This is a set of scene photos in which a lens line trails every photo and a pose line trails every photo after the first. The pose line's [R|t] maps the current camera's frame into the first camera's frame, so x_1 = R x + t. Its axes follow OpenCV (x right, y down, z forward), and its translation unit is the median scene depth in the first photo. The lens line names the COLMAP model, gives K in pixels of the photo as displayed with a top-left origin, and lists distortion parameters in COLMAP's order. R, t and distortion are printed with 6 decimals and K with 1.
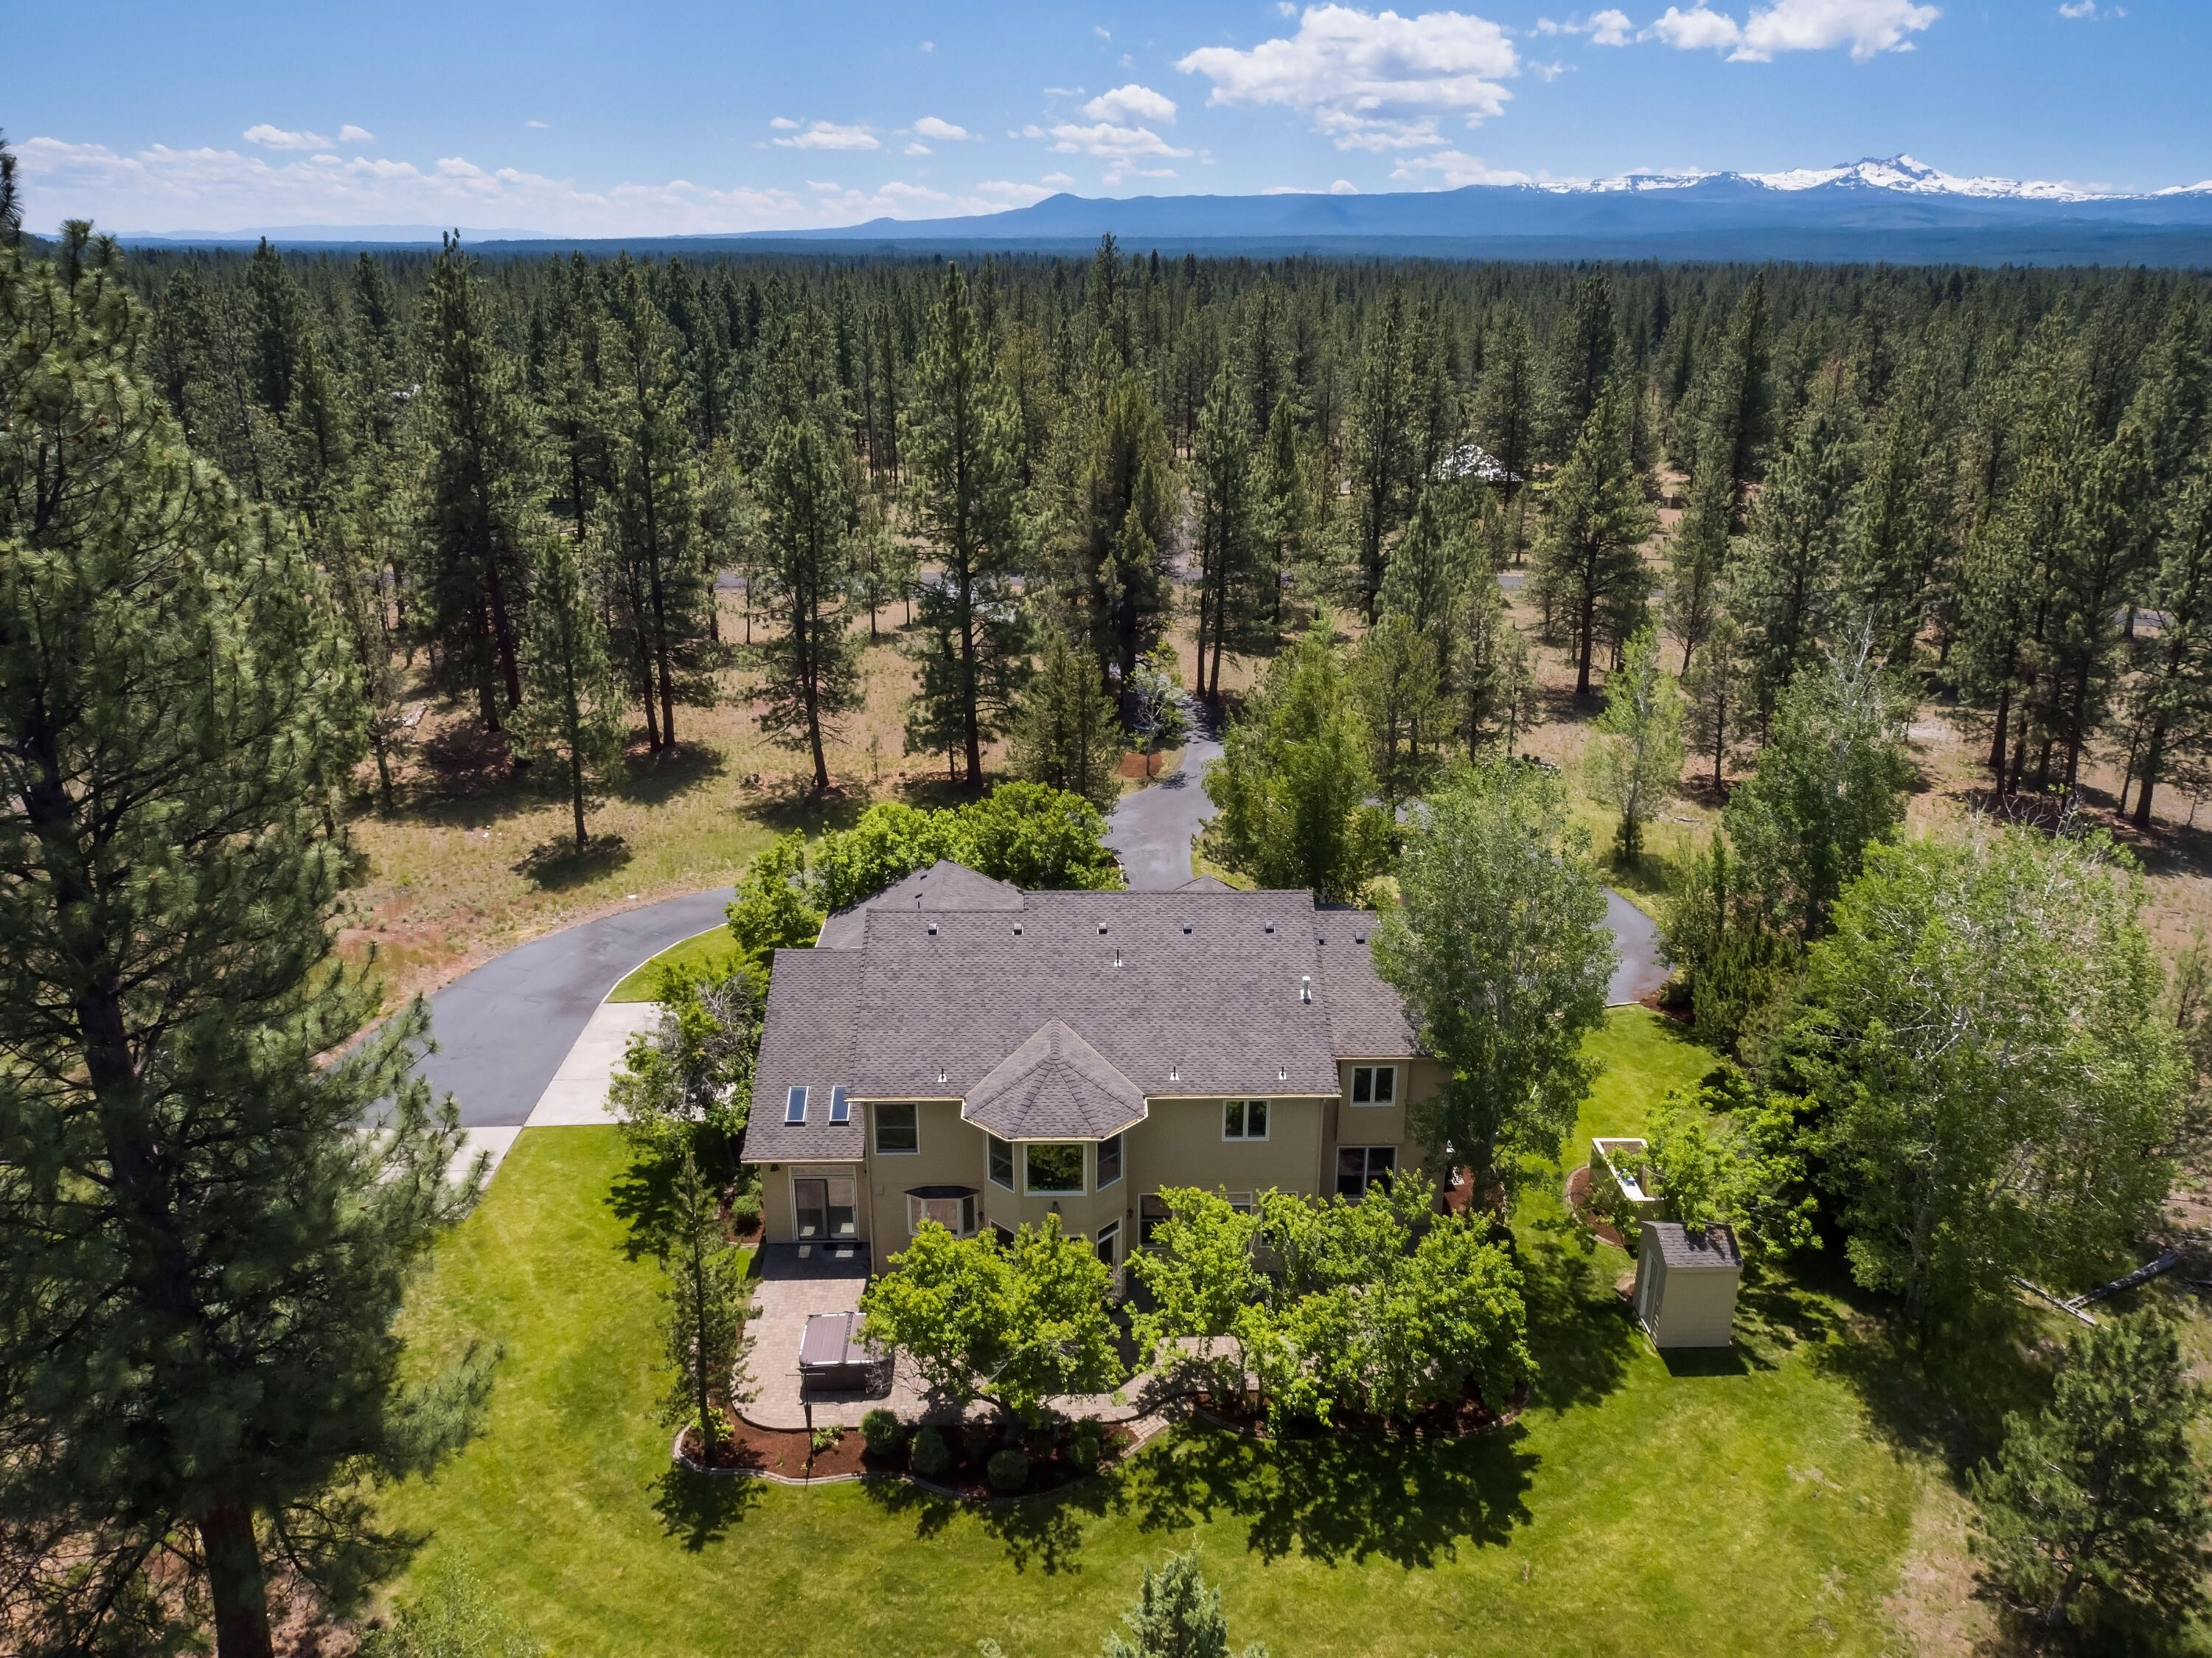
lens RADIAL K [[1538.1, 0, 1106.0], [0, 1538.1, 829.0], [0, 0, 1]] dist [0.000901, -0.000729]
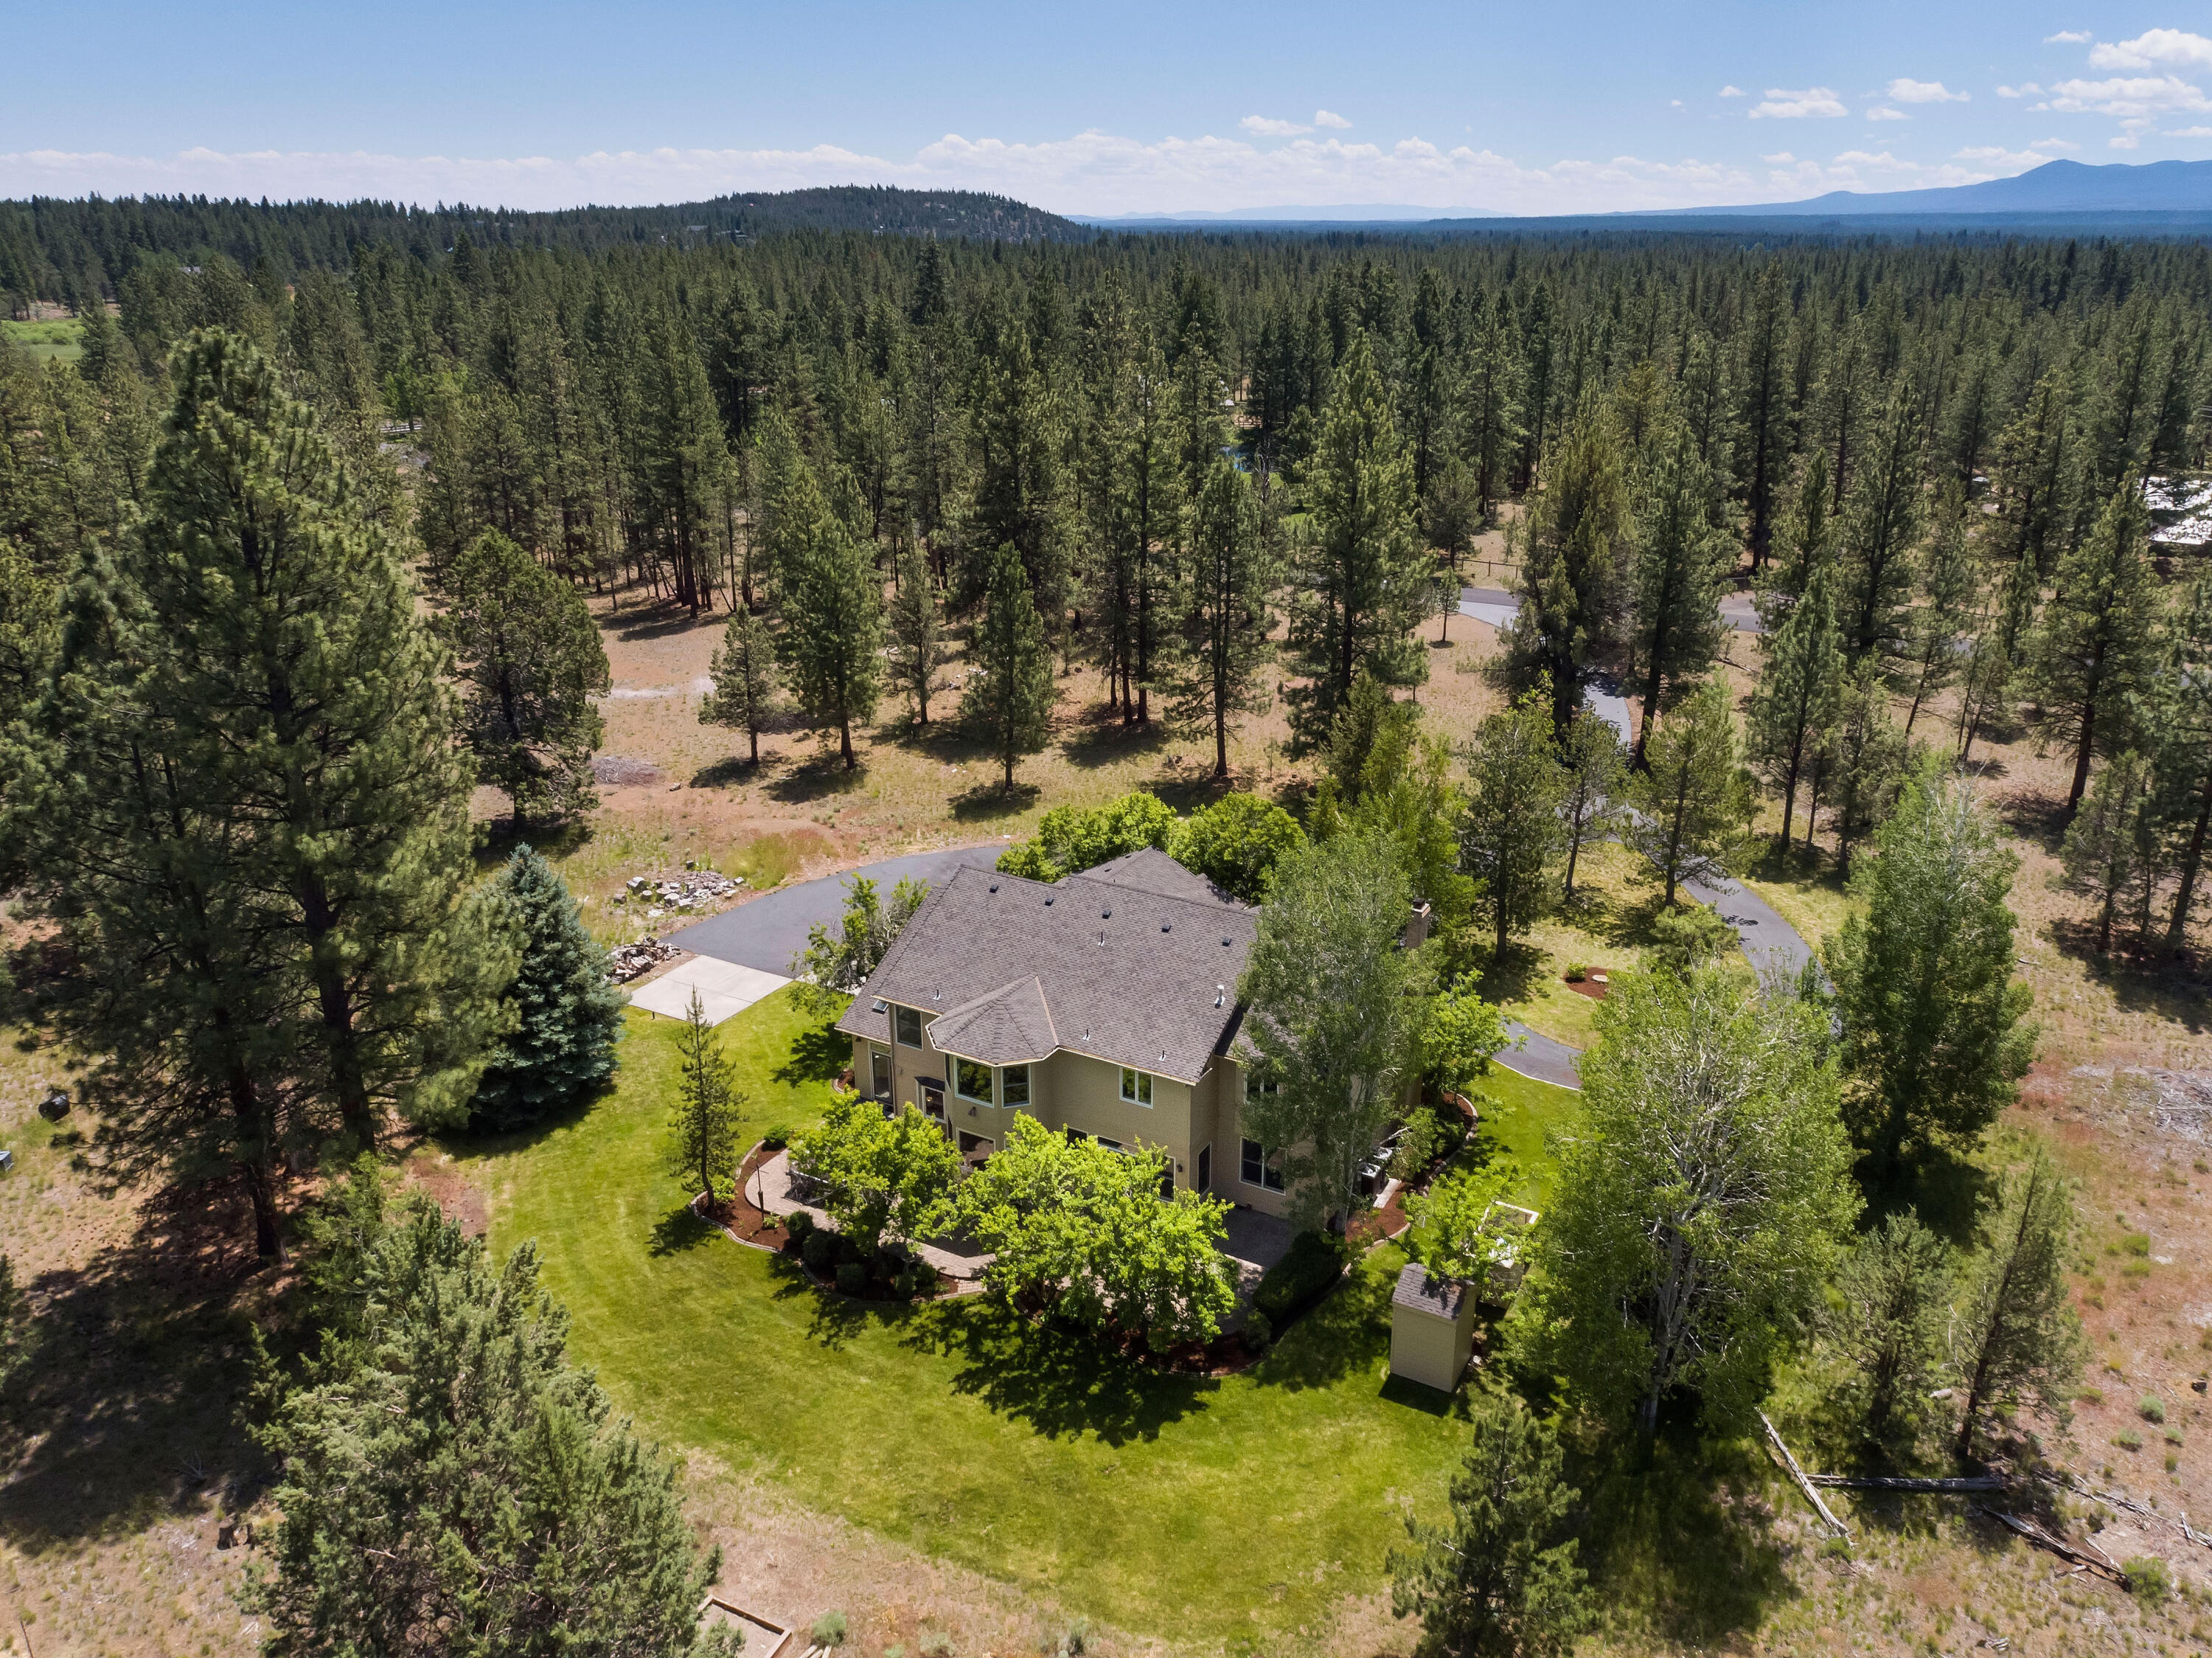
lens RADIAL K [[1538.1, 0, 1106.0], [0, 1538.1, 829.0], [0, 0, 1]] dist [0.000901, -0.000729]
pose [[0.864349, 0.173616, -0.471973, 0.622152], [-0.168768, 0.984231, 0.052979, -0.073760], [0.473728, 0.033861, 0.880020, -0.092212]]
